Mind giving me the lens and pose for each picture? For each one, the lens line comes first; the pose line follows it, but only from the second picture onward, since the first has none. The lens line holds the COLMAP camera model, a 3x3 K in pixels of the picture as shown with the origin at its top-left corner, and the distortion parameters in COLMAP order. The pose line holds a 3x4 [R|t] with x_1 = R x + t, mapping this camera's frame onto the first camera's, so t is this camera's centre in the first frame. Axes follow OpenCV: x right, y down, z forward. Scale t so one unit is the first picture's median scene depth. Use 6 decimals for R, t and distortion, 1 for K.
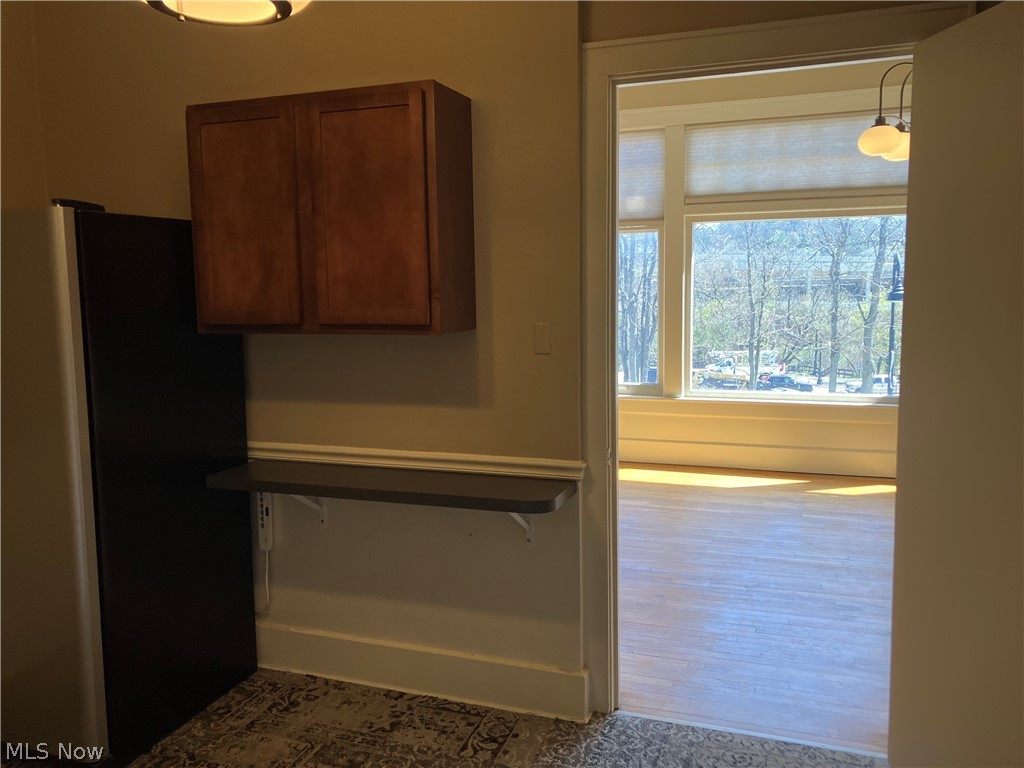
lens RADIAL K [[842.5, 0, 506.7], [0, 842.5, 380.8], [0, 0, 1]] dist [0.002298, 0.010601]
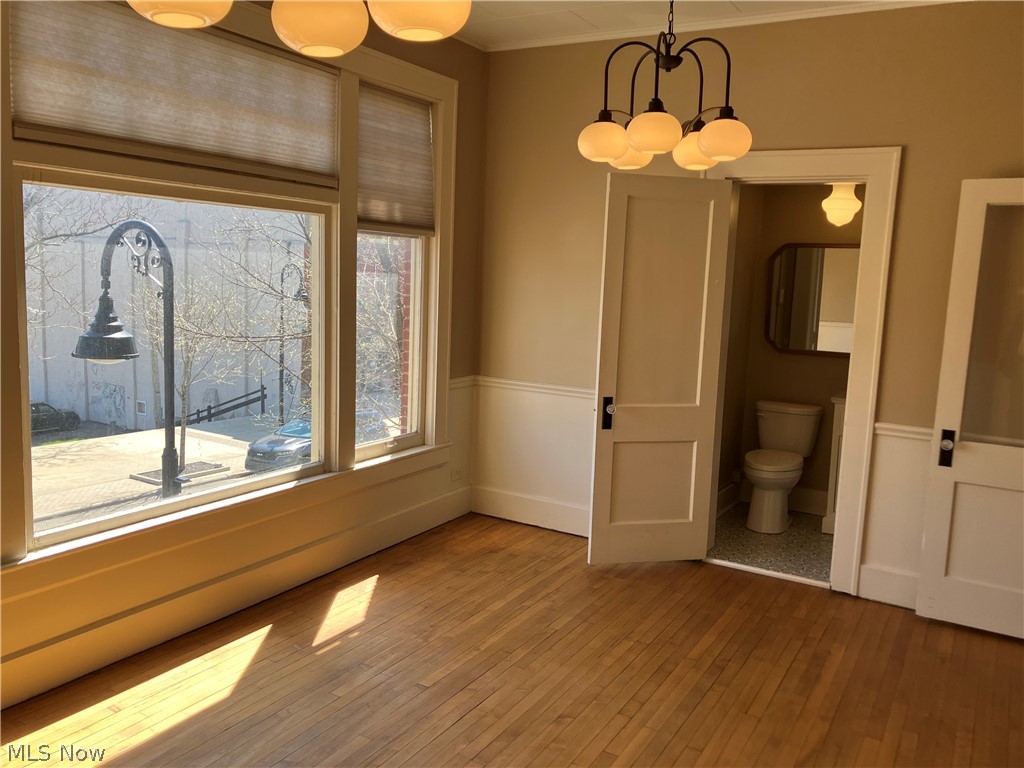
lens RADIAL K [[834.5, 0, 520.2], [0, 834.5, 380.2], [0, 0, 1]] dist [-0.005795, -0.011840]
pose [[0.165001, -0.104002, 0.980795, -0.355451], [0.074437, 0.992902, 0.092763, -0.186664], [-0.983481, 0.057701, 0.171571, 1.218183]]
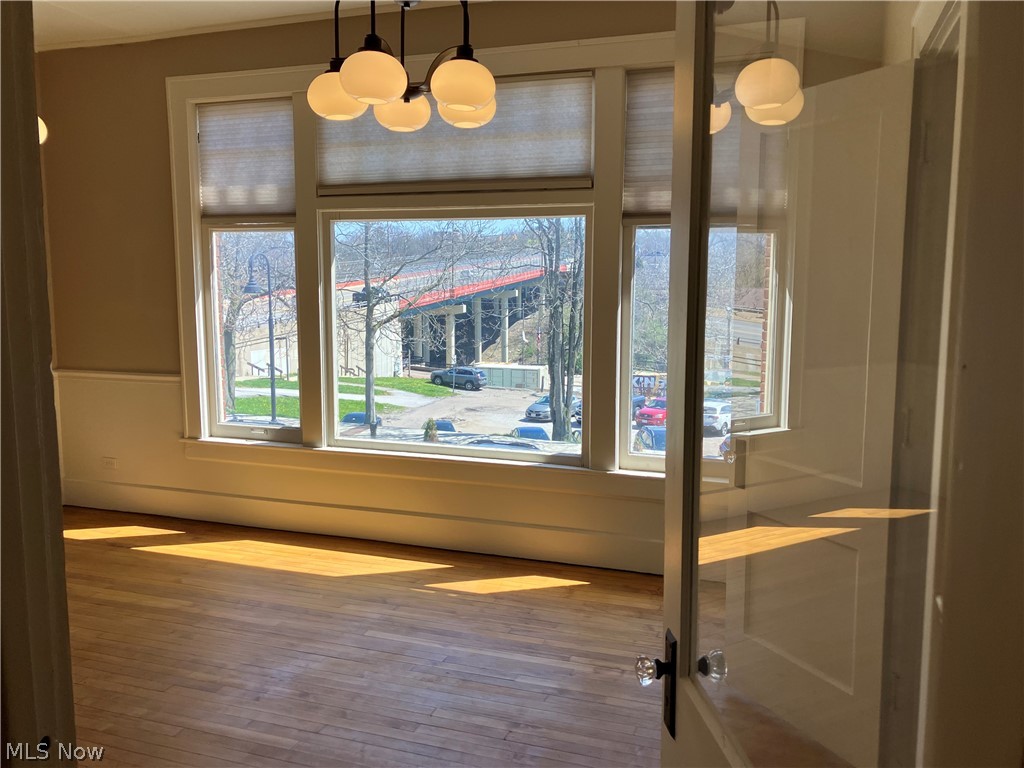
lens RADIAL K [[830.8, 0, 508.0], [0, 830.8, 379.5], [0, 0, 1]] dist [0.013065, -0.009721]
pose [[0.999696, 0.019362, 0.015253, 0.689256], [-0.019373, 0.999812, 0.000597, -0.086255], [-0.015239, -0.000893, 0.999883, 0.444820]]
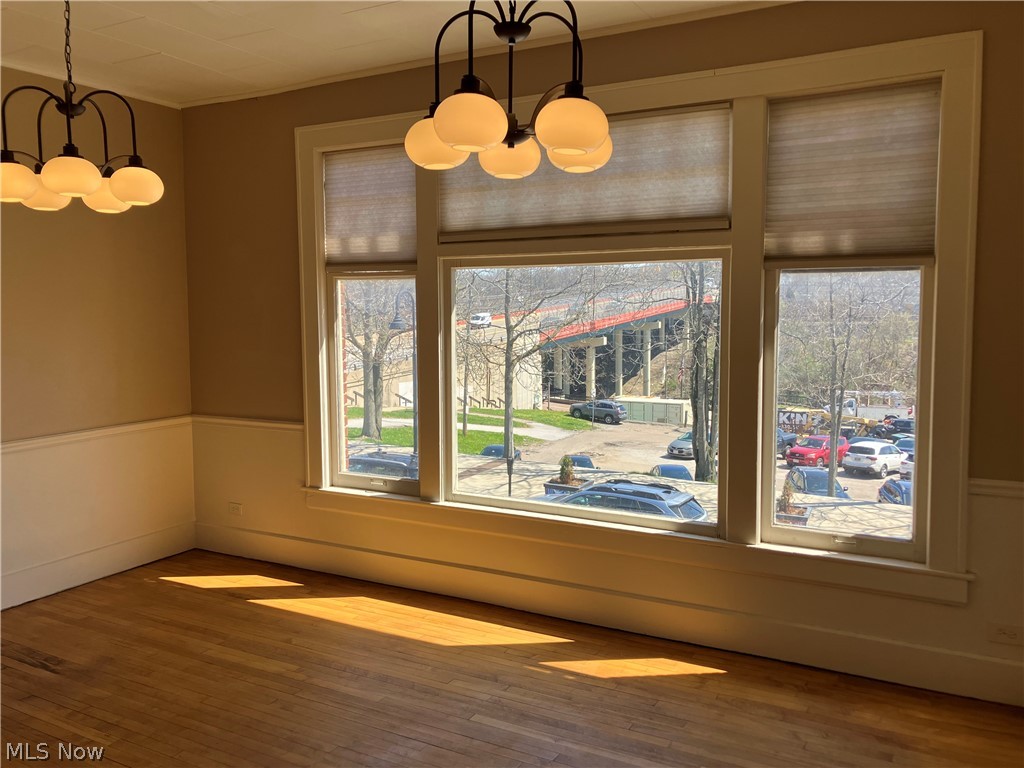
lens RADIAL K [[828.7, 0, 512.9], [0, 828.7, 377.8], [0, 0, 1]] dist [0.021209, -0.000867]
pose [[0.988378, 0.027378, -0.149532, 0.712460], [-0.033008, 0.998832, -0.035299, -0.123460], [0.148391, 0.039824, 0.988127, 0.538169]]
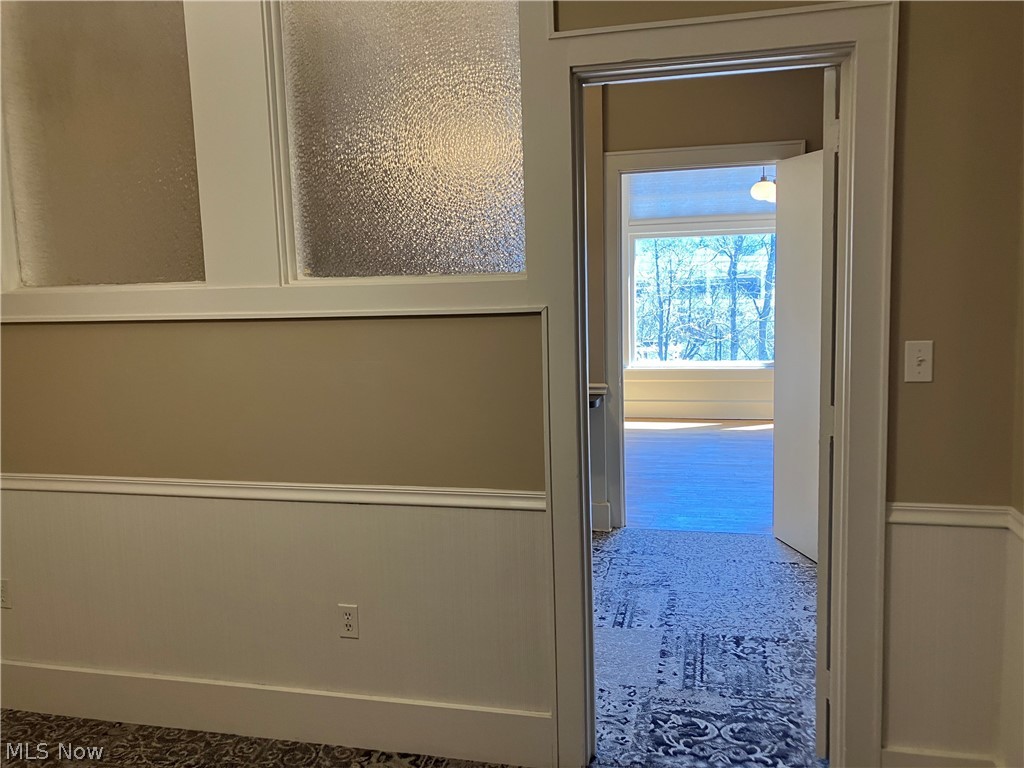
lens RADIAL K [[840.1, 0, 506.7], [0, 840.1, 379.8], [0, 0, 1]] dist [0.039347, -0.009113]
pose [[0.993950, -0.023019, 0.107398, -0.253197], [0.023334, 0.999726, -0.001675, 0.070134], [-0.107330, 0.004171, 0.994215, -0.613237]]
